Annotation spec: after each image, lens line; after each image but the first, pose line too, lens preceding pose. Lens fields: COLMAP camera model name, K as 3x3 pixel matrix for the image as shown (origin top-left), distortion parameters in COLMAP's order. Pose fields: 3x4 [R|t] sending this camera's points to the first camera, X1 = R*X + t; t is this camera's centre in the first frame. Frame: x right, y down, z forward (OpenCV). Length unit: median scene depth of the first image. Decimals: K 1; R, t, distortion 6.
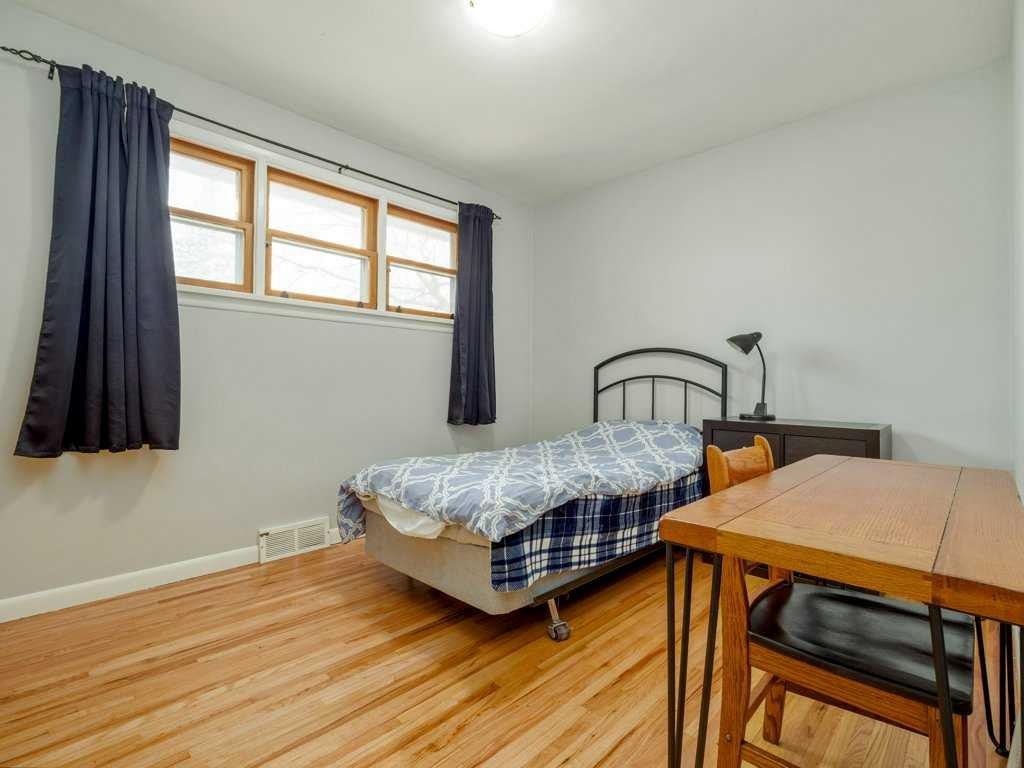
lens RADIAL K [[480.2, 0, 512.0], [0, 480.2, 384.0], [0, 0, 1]] dist [-0.030768, -0.000232]
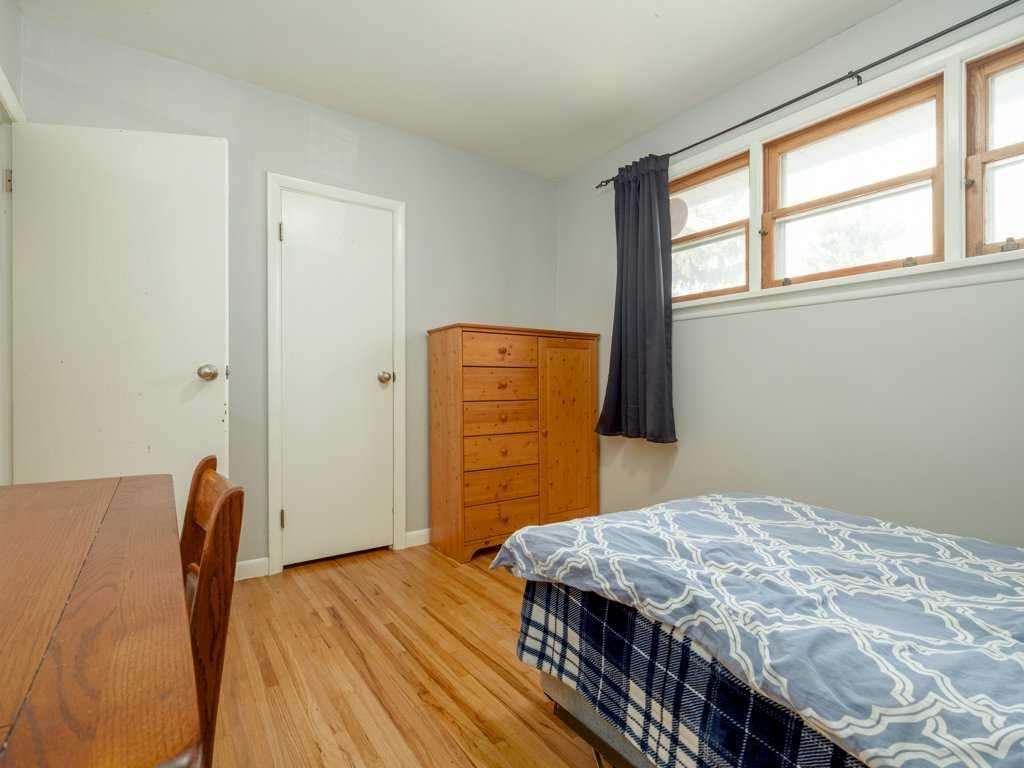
lens RADIAL K [[495.4, 0, 503.8], [0, 495.4, 388.5], [0, 0, 1]] dist [-0.008865, -0.000504]
pose [[-0.201769, -0.003803, -0.979426, 0.671643], [-0.000073, 0.999993, -0.003867, 0.005726], [0.979433, -0.000708, -0.201768, 0.958608]]
